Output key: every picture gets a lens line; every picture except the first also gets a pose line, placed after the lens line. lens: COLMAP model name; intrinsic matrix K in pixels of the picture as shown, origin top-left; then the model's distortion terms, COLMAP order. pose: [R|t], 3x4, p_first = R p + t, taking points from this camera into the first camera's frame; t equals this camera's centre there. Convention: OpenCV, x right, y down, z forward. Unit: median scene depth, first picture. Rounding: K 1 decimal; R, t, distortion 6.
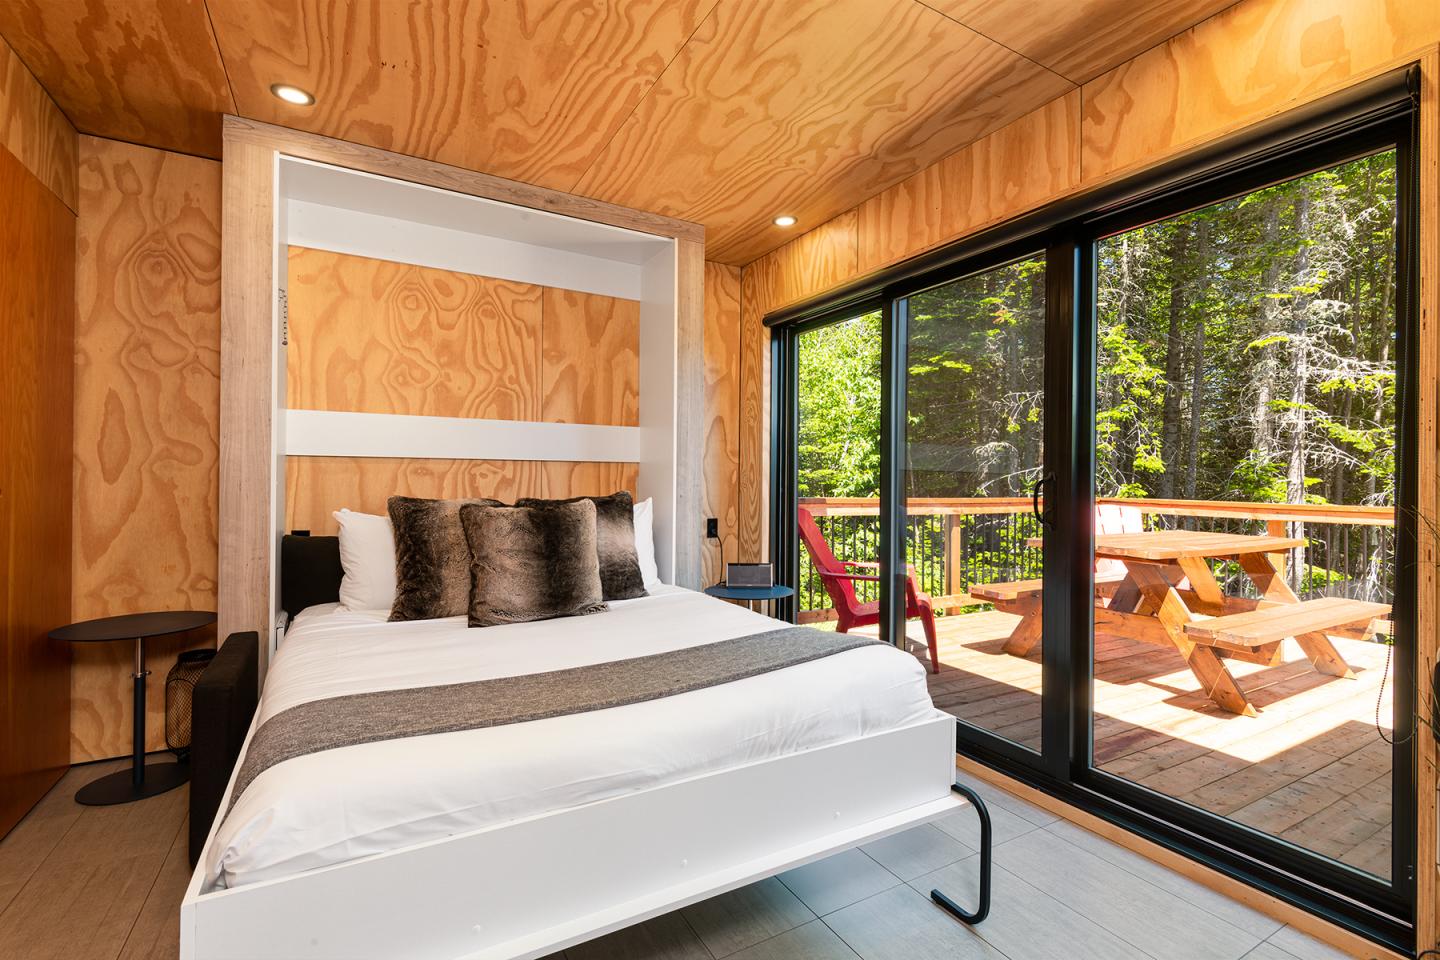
lens RADIAL K [[648.4, 0, 720.0], [0, 648.4, 480.0], [0, 0, 1]] dist [0.001602, -0.000640]
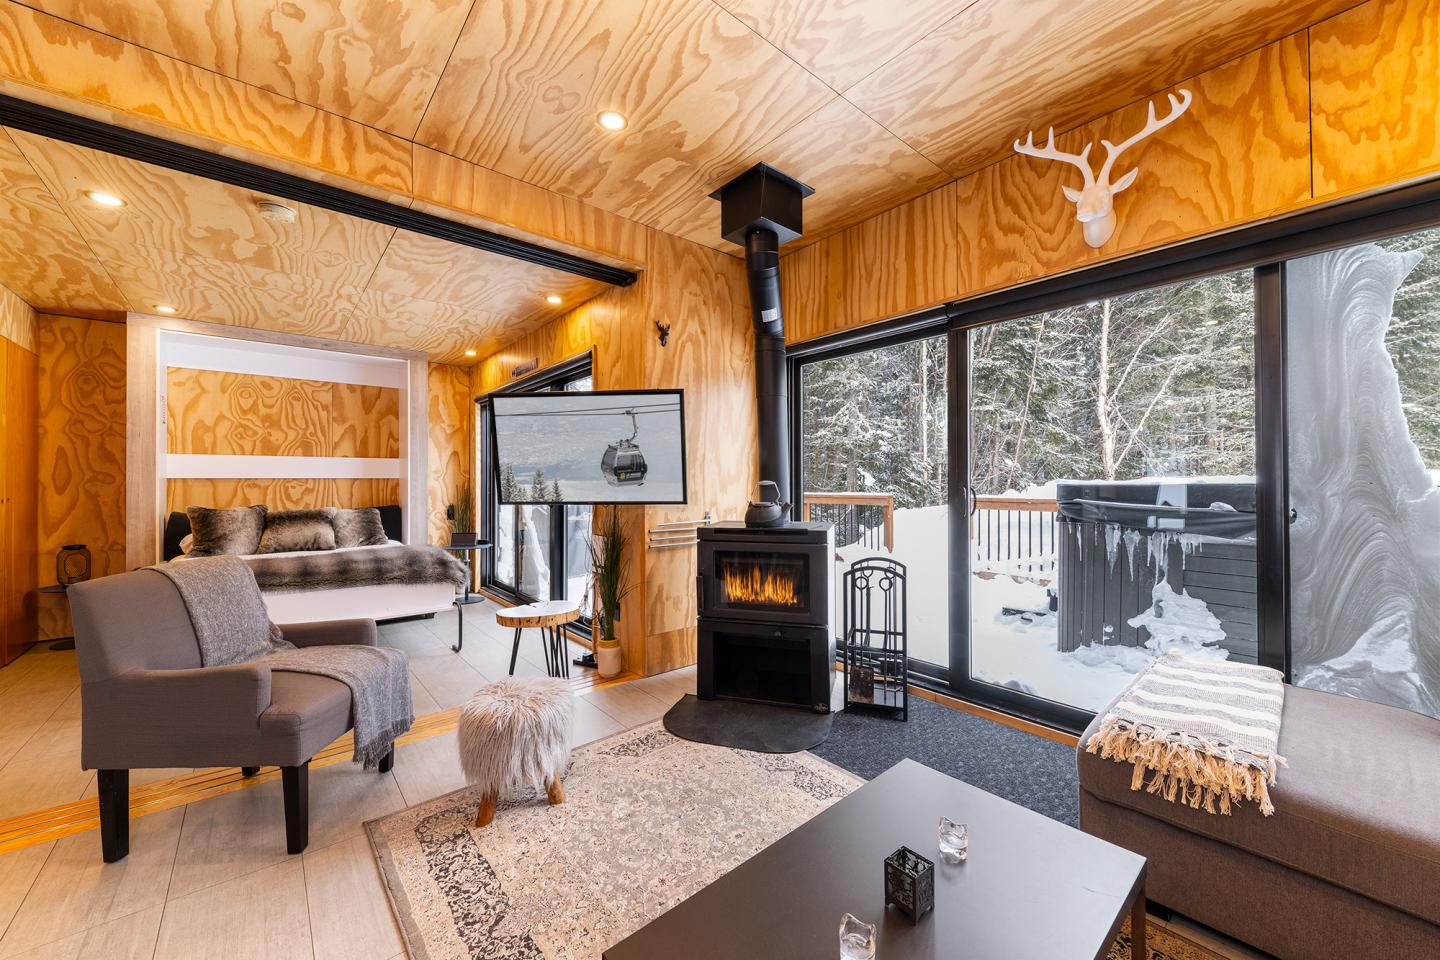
lens RADIAL K [[533.8, 0, 720.0], [0, 533.8, 480.0], [0, 0, 1]] dist [-0.009155, -0.000388]
pose [[0.980814, -0.010797, 0.194648, 0.544420], [0.011323, 0.999935, -0.001590, -0.010909], [-0.194618, 0.003764, 0.980872, -0.730984]]
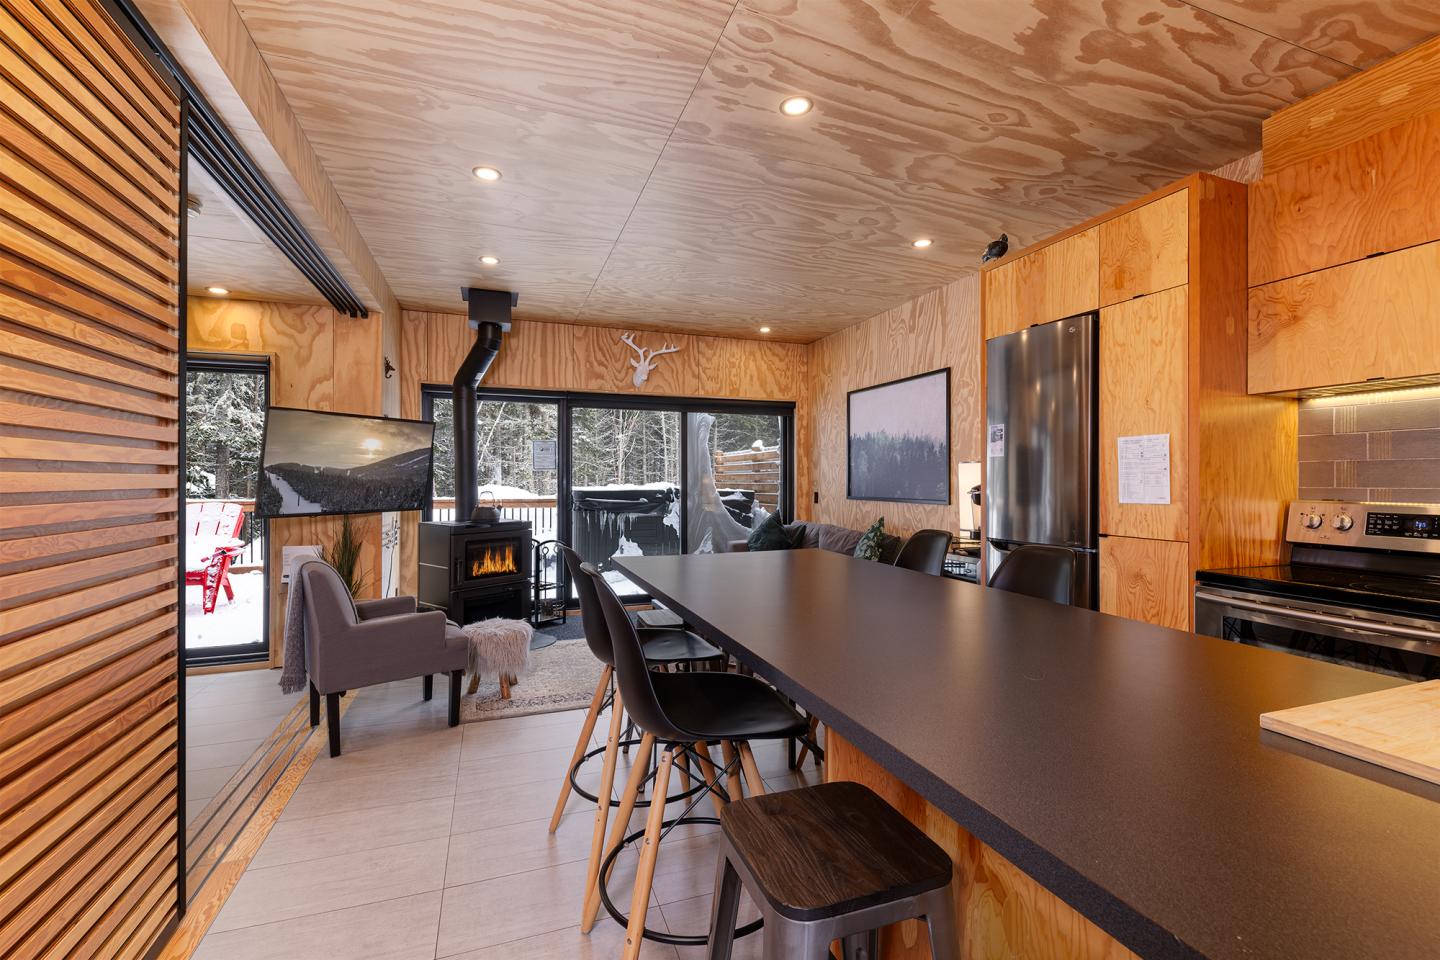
lens RADIAL K [[648.4, 0, 720.0], [0, 648.4, 480.0], [0, 0, 1]] dist [0.001602, -0.000640]
pose [[0.148180, -0.010082, 0.988909, -0.717393], [-0.004326, 0.999932, 0.010843, -0.057197], [-0.988951, -0.005885, 0.148126, -0.676701]]
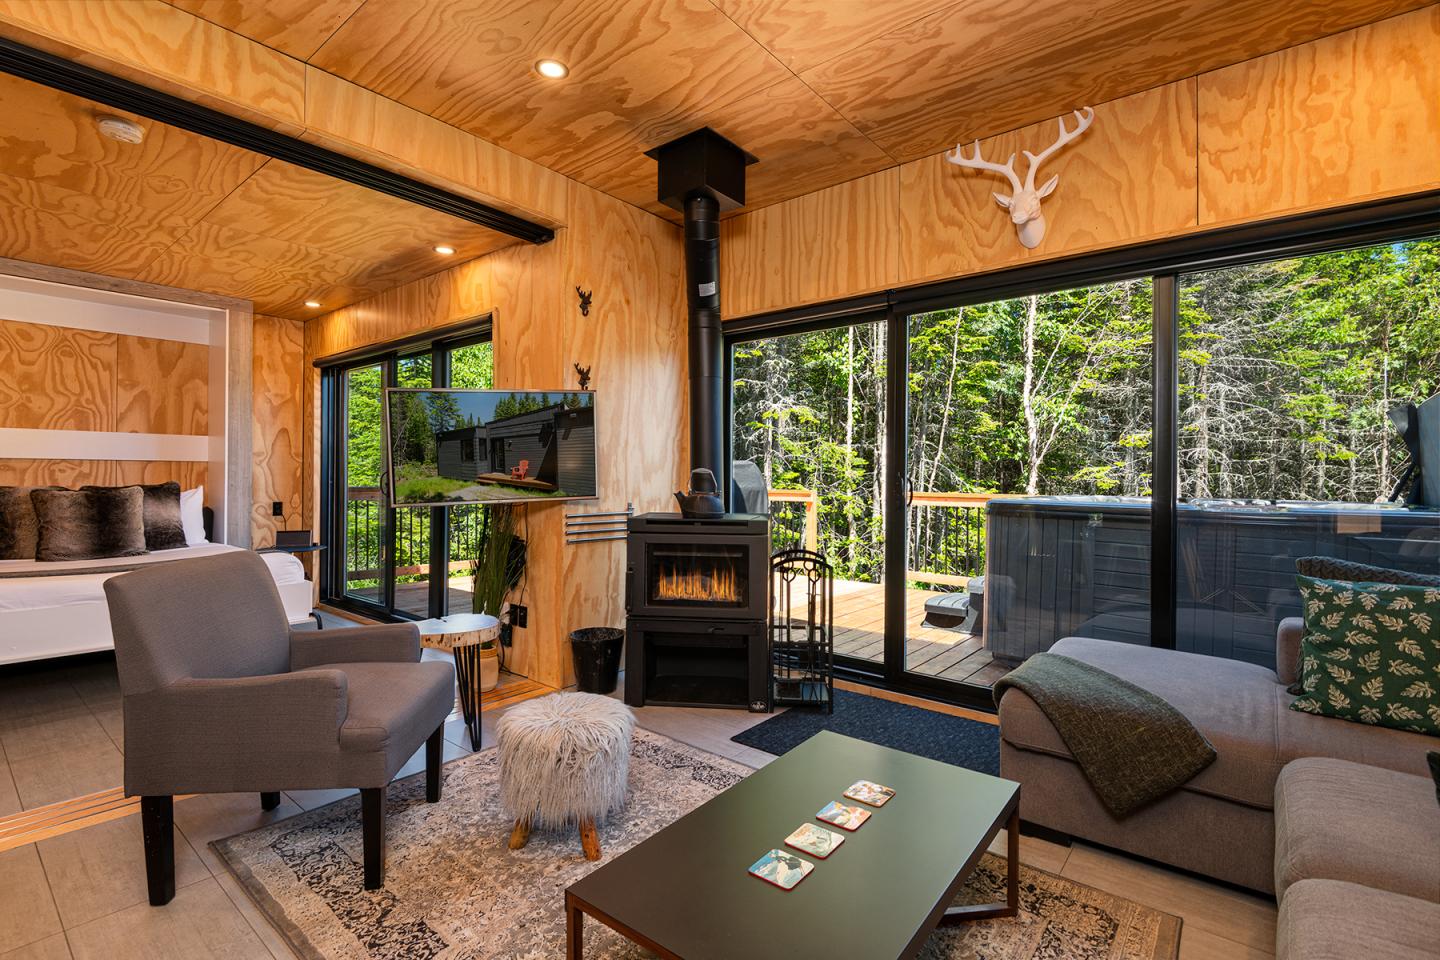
lens RADIAL K [[655.8, 0, 720.0], [0, 655.8, 480.0], [0, 0, 1]] dist [-0.010859, -0.006460]
pose [[0.927855, -0.002094, 0.372936, 0.439857], [-0.001122, 0.999964, 0.008407, -0.000359], [-0.372940, -0.008219, 0.927819, -0.824980]]
